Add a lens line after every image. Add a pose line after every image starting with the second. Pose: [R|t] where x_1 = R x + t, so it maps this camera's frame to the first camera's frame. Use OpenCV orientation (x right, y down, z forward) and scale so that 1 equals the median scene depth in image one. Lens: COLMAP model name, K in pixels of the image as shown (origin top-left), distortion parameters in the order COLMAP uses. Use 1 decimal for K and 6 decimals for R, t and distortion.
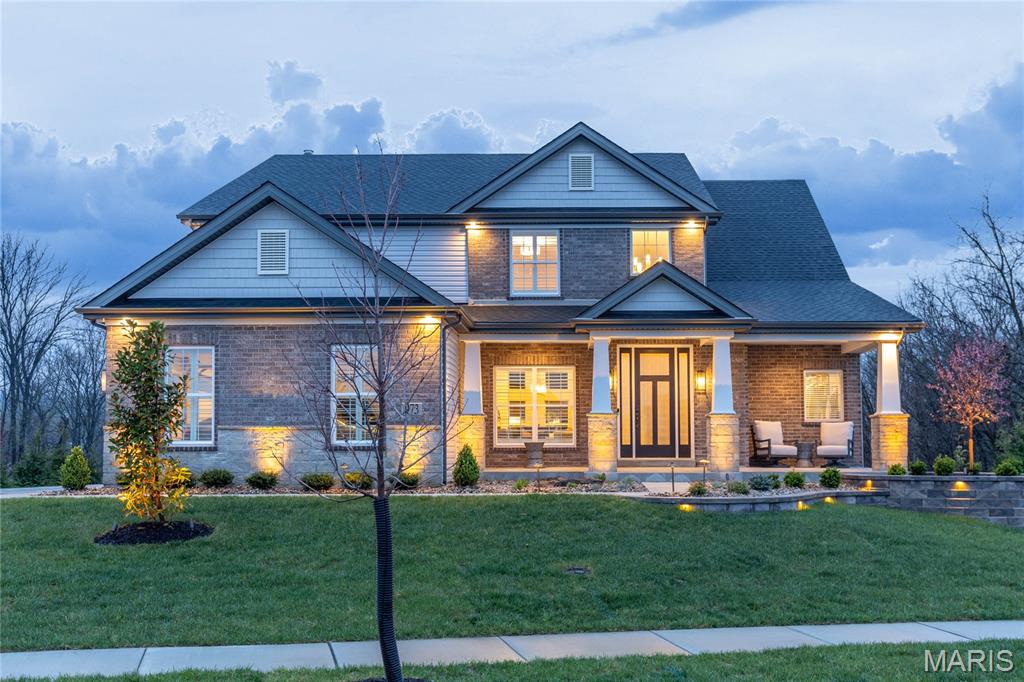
lens RADIAL K [[1032.7, 0, 512.0], [0, 1032.7, 341.0], [0, 0, 1]] dist [0.007589, 0.009620]
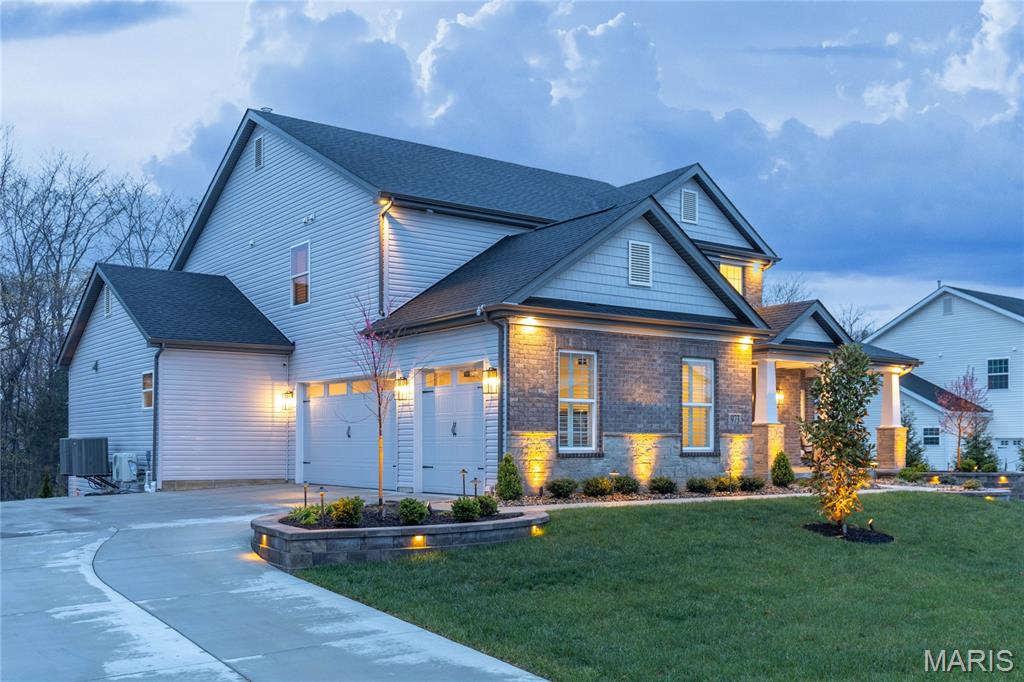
lens RADIAL K [[1099.1, 0, 512.0], [0, 1099.1, 341.0], [0, 0, 1]] dist [-0.006250, -0.008300]
pose [[0.777168, 0.063059, 0.626125, -1.020714], [-0.071467, 0.997374, -0.011741, 0.012674], [-0.625221, -0.035622, 0.779634, 0.226585]]
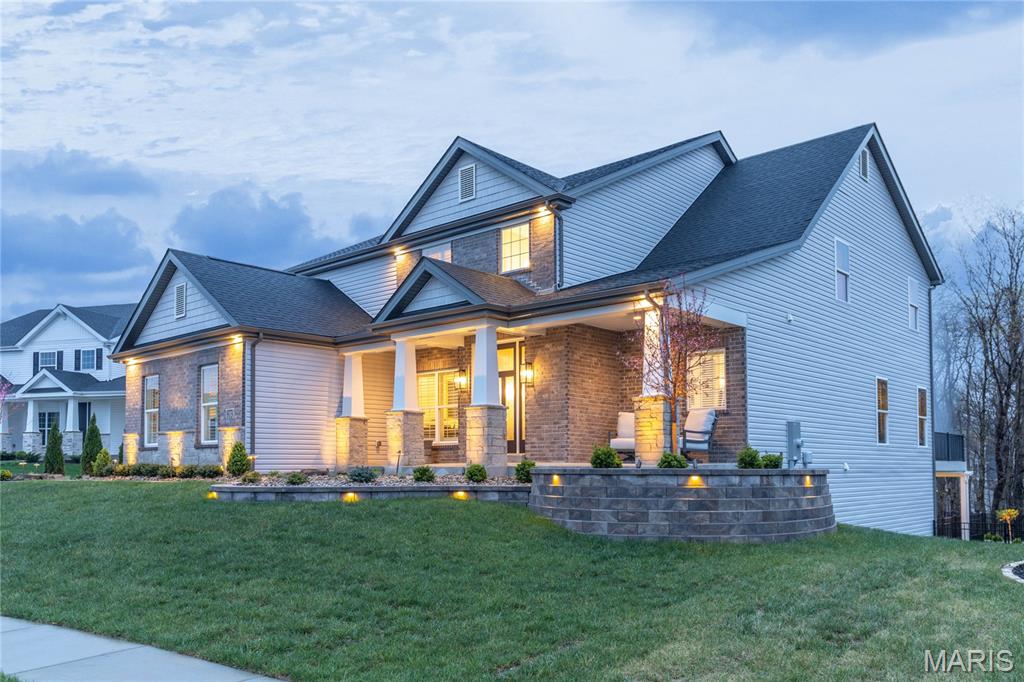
lens RADIAL K [[830.8, 0, 511.8], [0, 830.8, 401.5], [0, 0, 1]] dist [-0.000017, 0.000967]
pose [[0.747938, -0.050780, -0.661824, 0.804220], [0.072885, 0.997323, 0.005847, 0.069589], [0.659755, -0.052610, 0.749637, 0.476011]]
